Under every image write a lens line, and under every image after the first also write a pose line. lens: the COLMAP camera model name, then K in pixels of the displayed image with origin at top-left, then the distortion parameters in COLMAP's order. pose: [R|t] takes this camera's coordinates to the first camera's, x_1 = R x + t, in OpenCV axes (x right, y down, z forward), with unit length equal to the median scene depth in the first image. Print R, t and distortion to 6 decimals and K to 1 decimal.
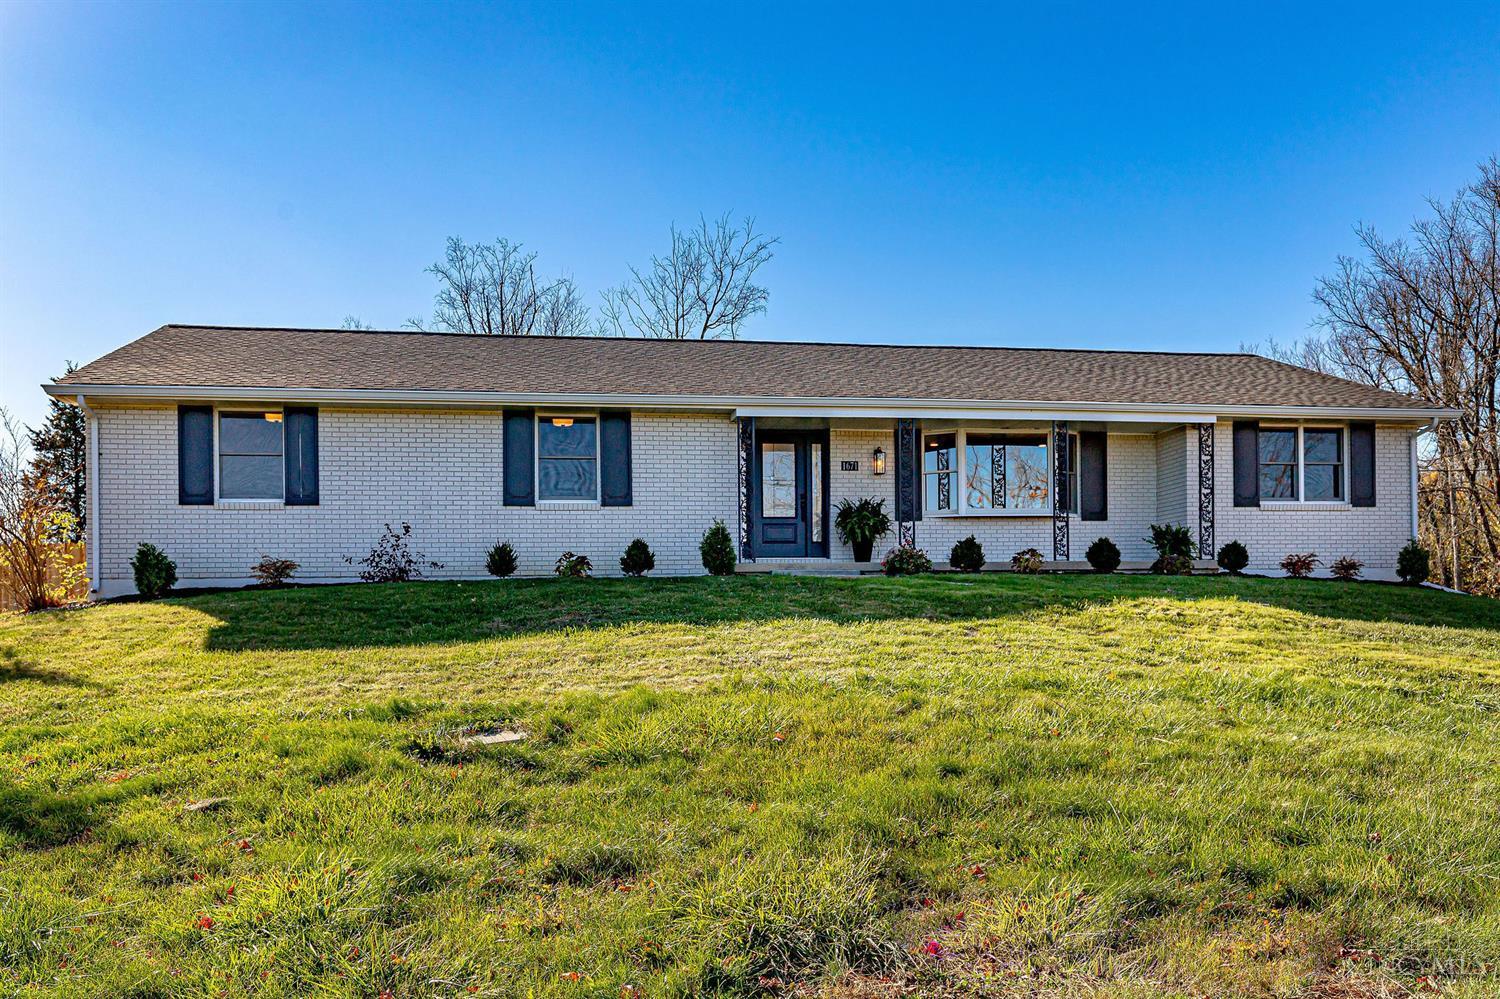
lens RADIAL K [[1042.9, 0, 751.0], [0, 1042.9, 501.1], [0, 0, 1]] dist [-0.000273, -0.000001]
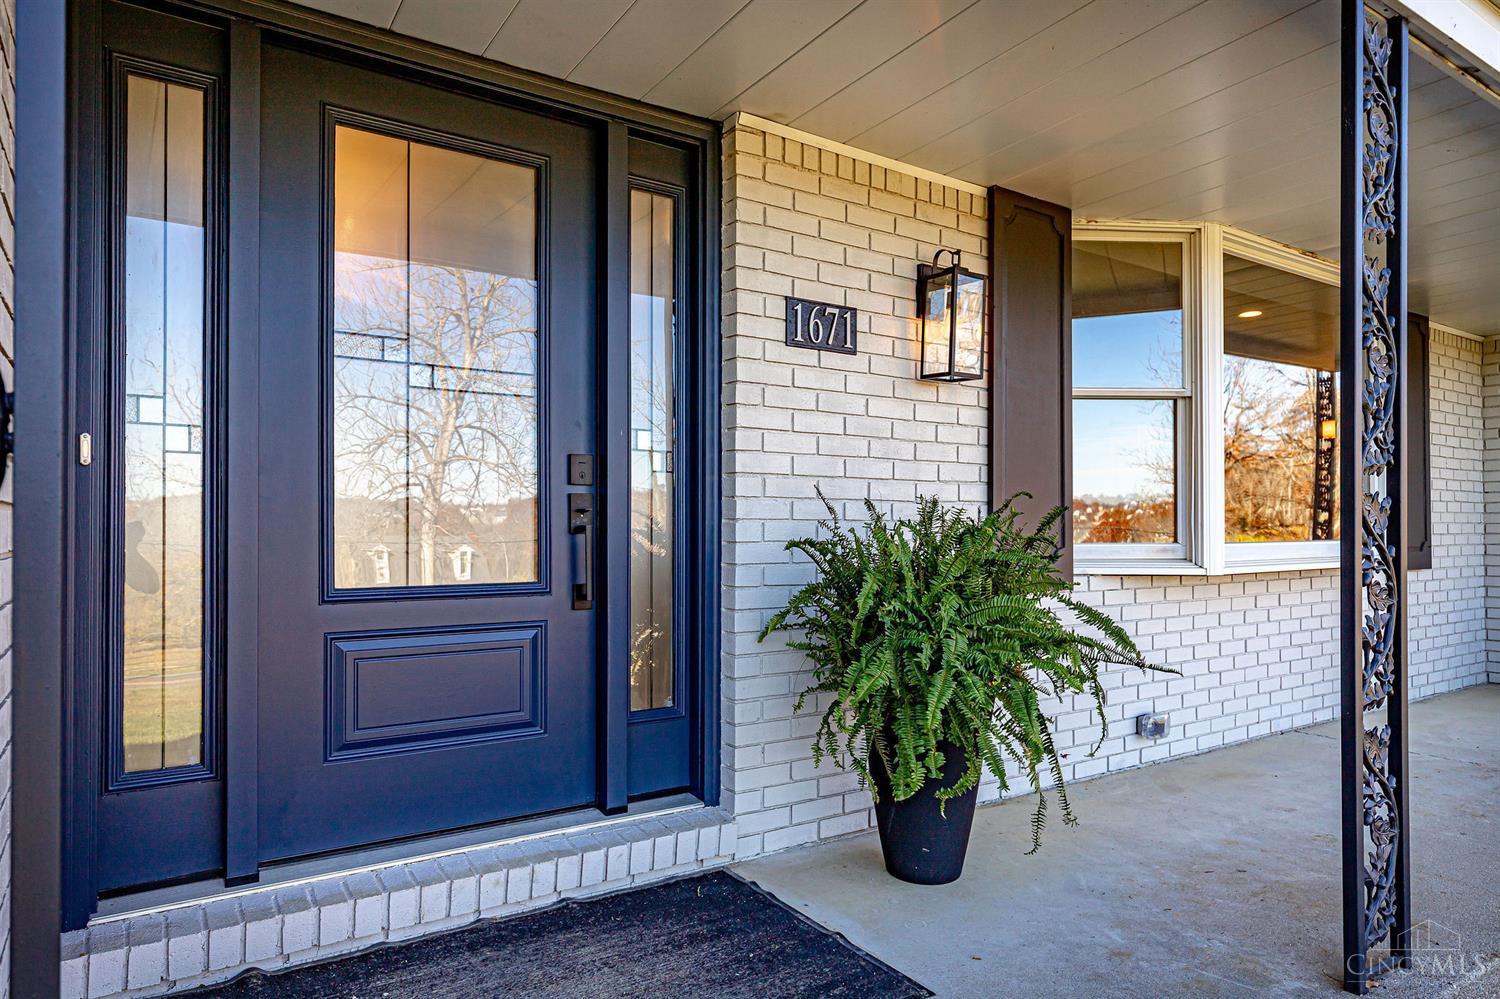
lens RADIAL K [[915.7, 0, 752.9], [0, 915.7, 508.6], [0, 0, 1]] dist [0.001241, 0.000039]
pose [[0.982998, 0.006403, 0.183503, 0.050120], [-0.004695, 0.999942, -0.009742, 0.003355], [-0.183554, 0.008715, 0.982971, 0.829793]]
